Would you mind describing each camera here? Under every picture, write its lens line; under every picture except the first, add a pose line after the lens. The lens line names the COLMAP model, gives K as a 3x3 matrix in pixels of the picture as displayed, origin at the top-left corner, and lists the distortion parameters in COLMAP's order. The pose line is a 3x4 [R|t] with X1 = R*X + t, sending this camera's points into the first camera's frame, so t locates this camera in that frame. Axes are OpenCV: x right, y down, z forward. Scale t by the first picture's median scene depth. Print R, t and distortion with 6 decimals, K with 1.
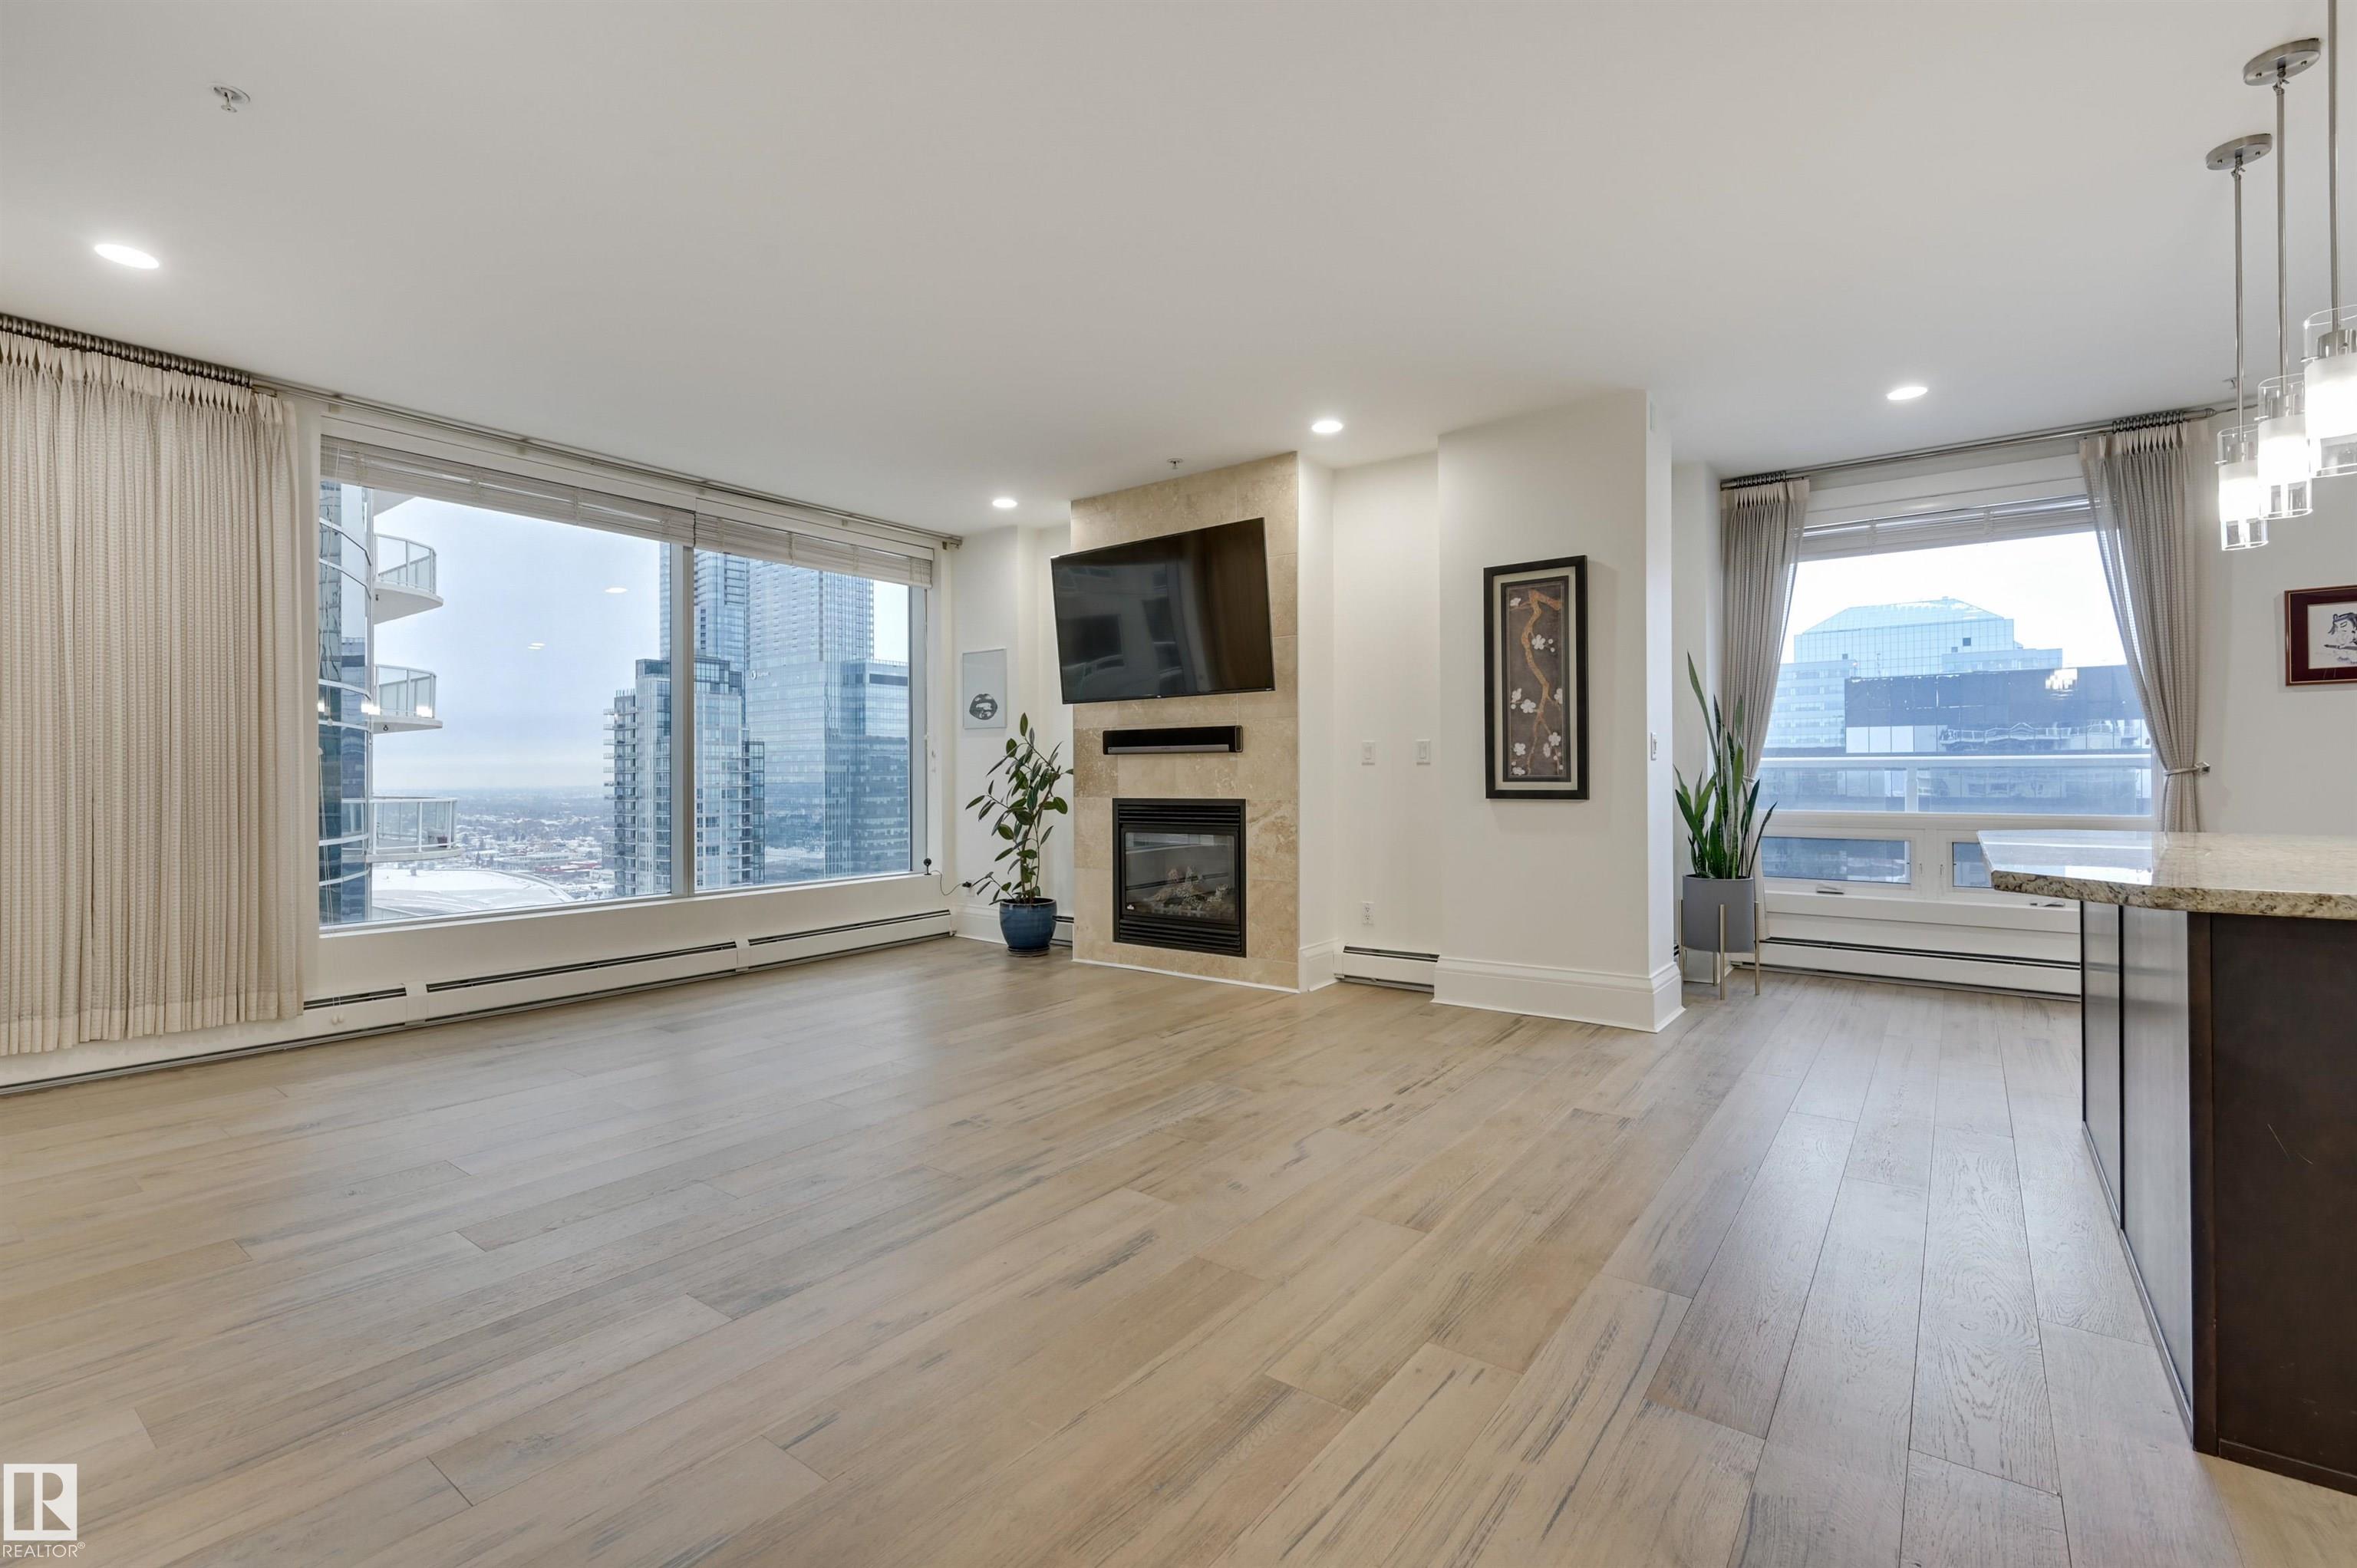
lens RADIAL K [[1026.2, 0, 1178.6], [0, 1026.2, 777.8], [0, 0, 1]] dist [-0.004827, 0.001426]
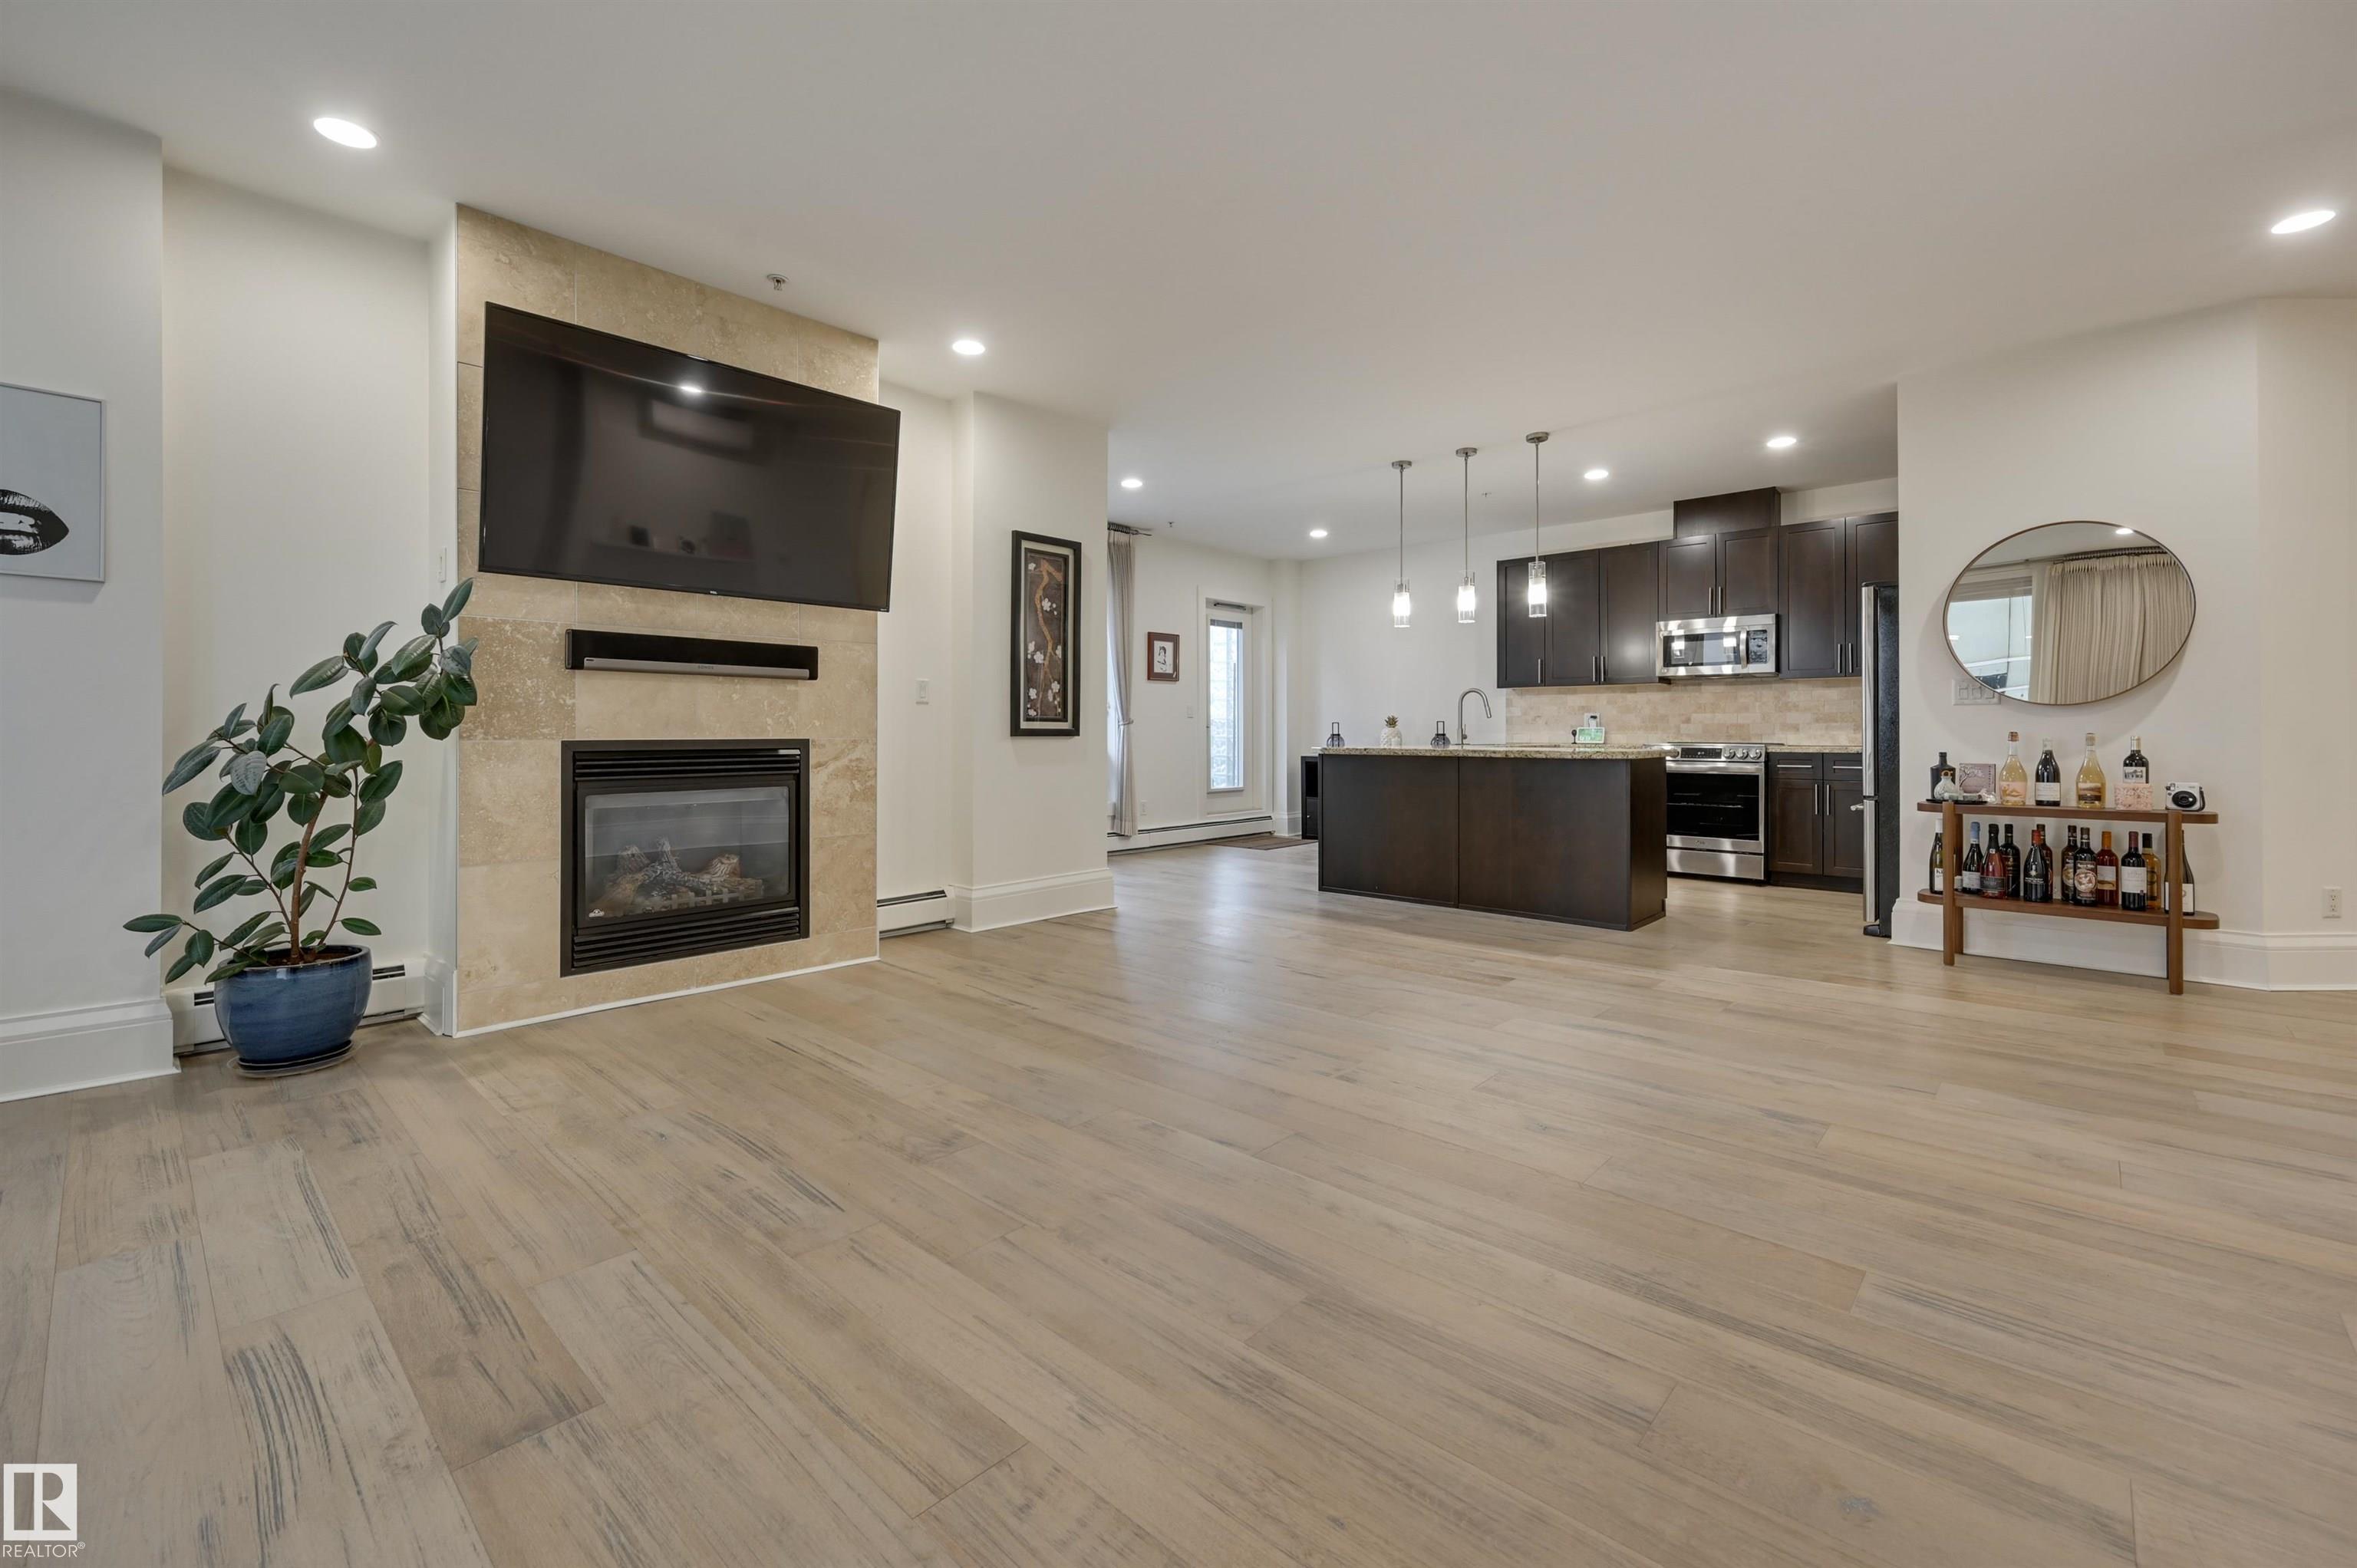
lens RADIAL K [[986.9, 0, 1155.6], [0, 986.9, 726.1], [0, 0, 1]] dist [-0.003533, 0.001772]
pose [[0.105329, 0.014888, 0.994326, -0.689144], [0.001151, 0.999885, -0.015093, 0.023574], [-0.994437, 0.002734, 0.105299, 0.672589]]
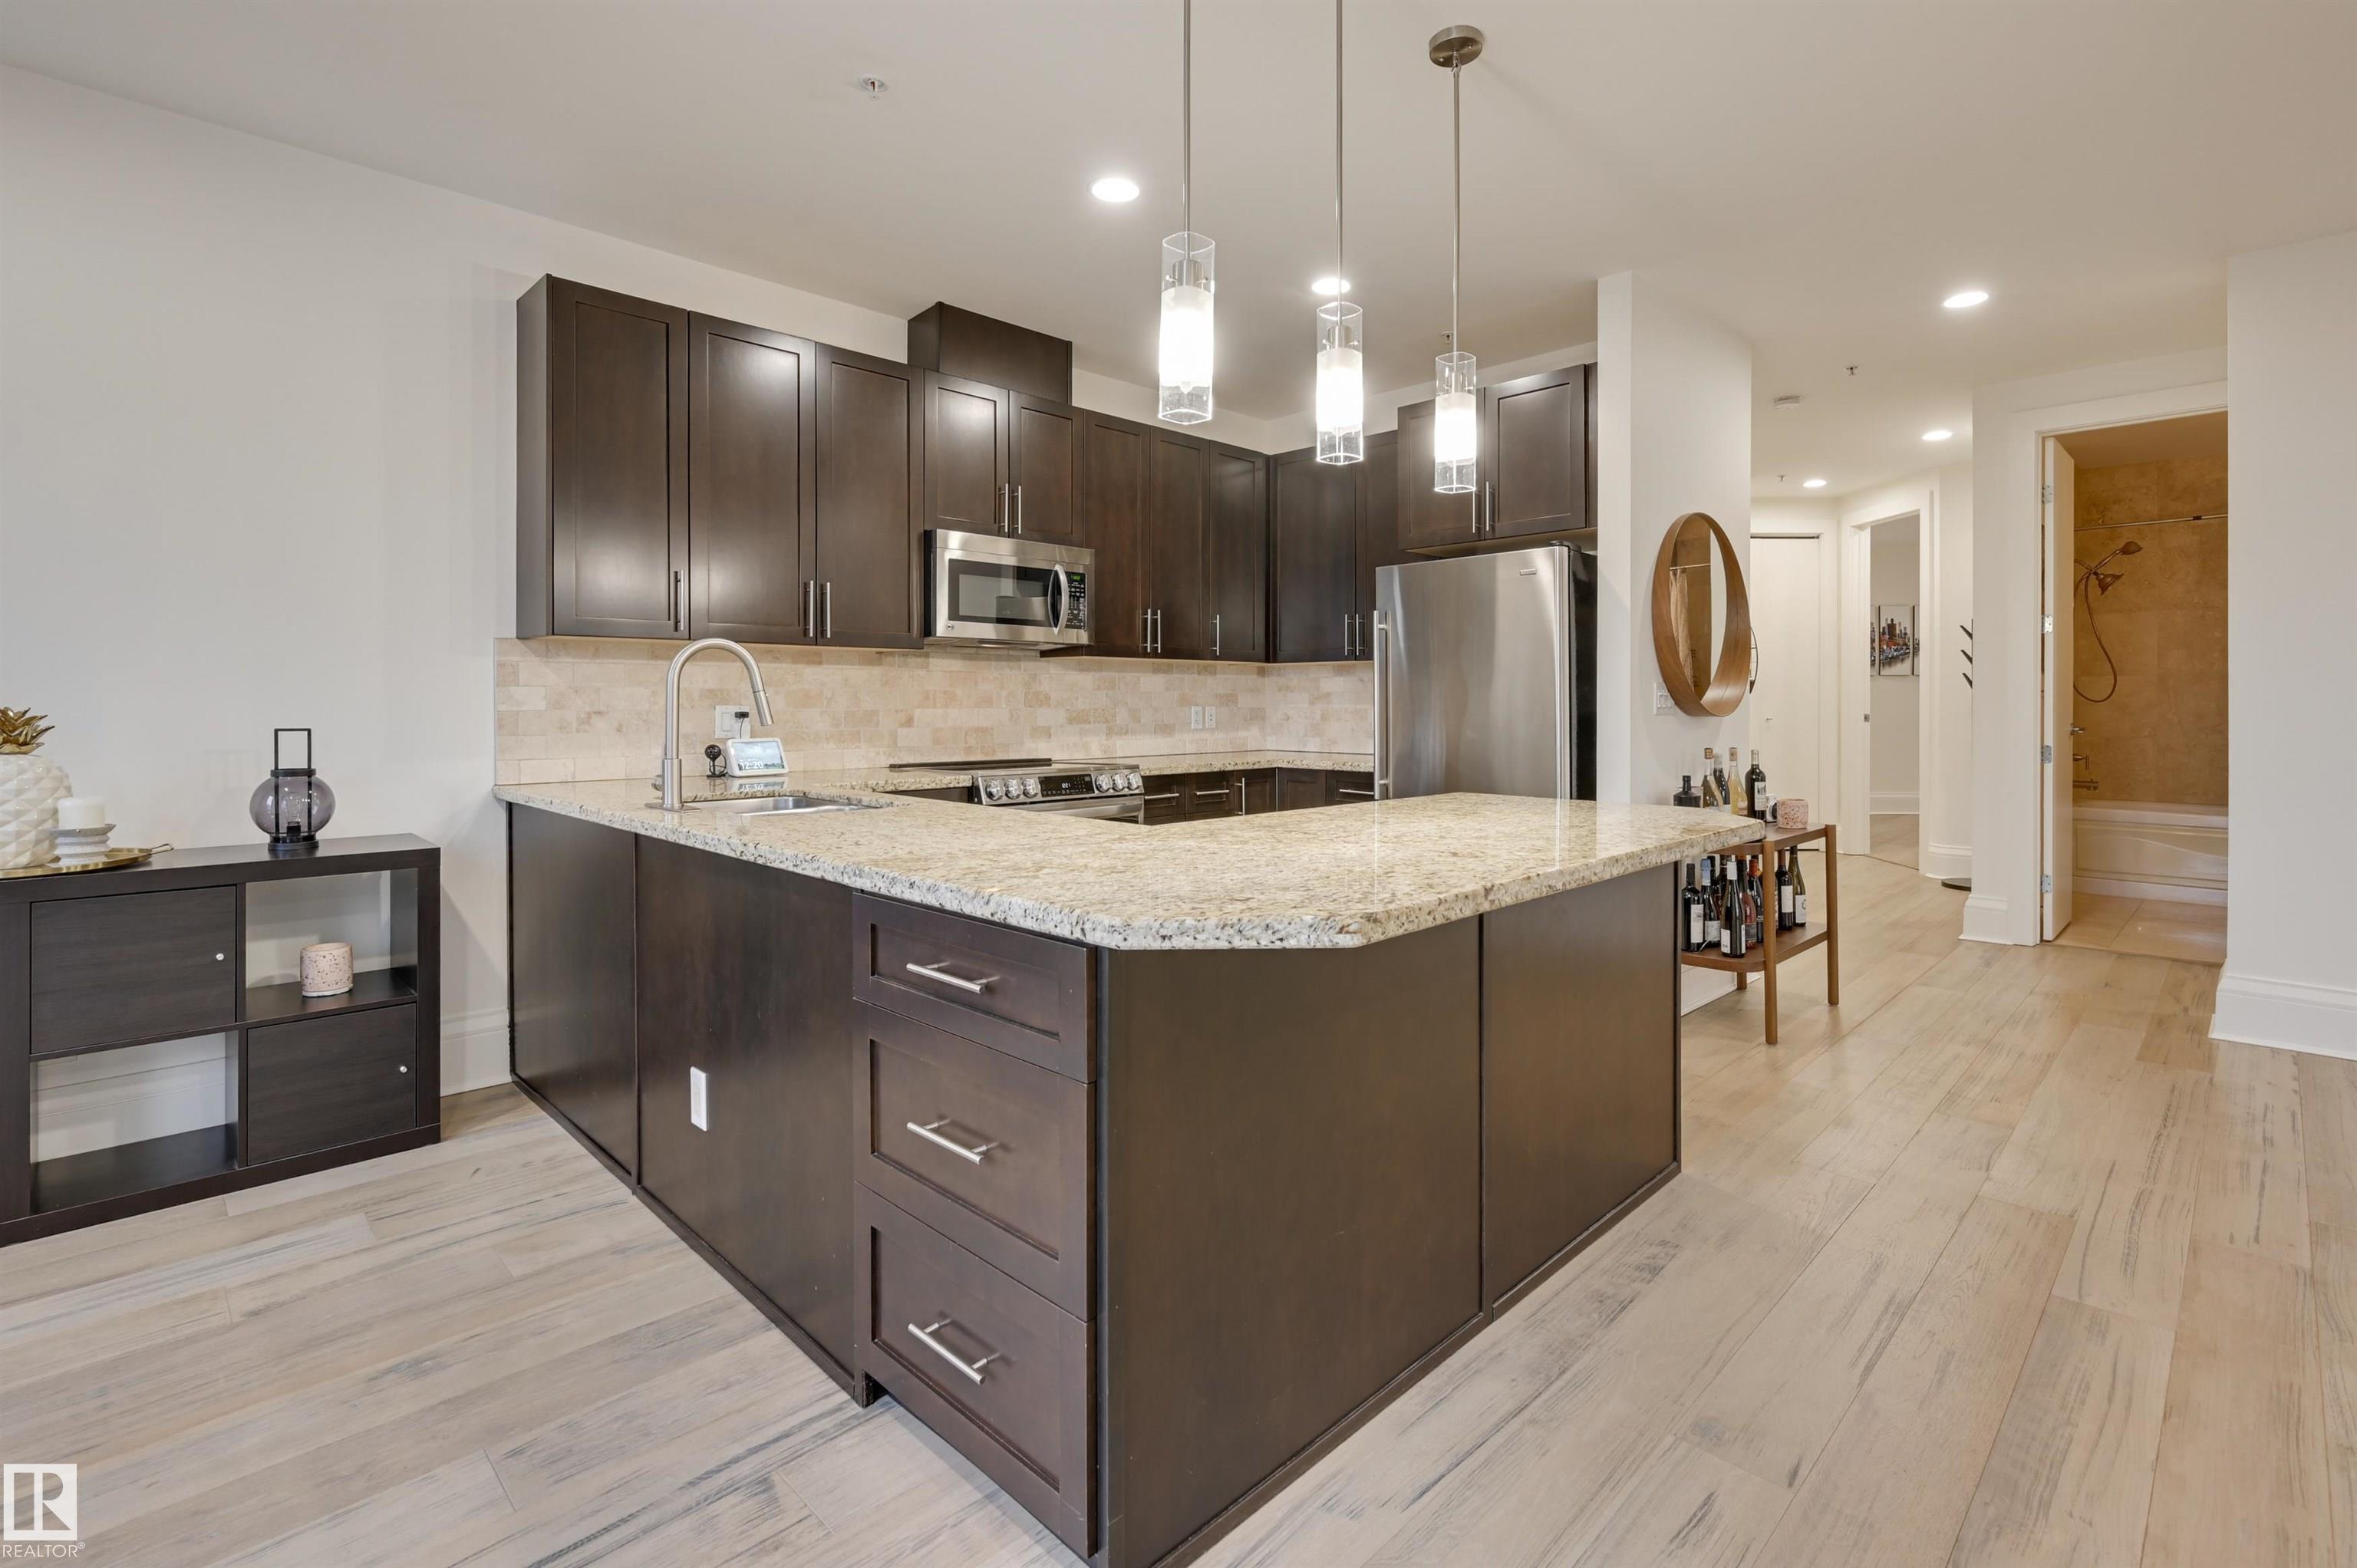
lens RADIAL K [[1098.0, 0, 1223.0], [0, 1098.0, 698.3], [0, 0, 1]] dist [-0.004176, 0.001319]
pose [[-0.993071, 0.005991, 0.117366, 0.470737], [0.005926, 0.999982, -0.000908, -0.020880], [-0.117369, -0.000206, -0.993088, 0.865233]]
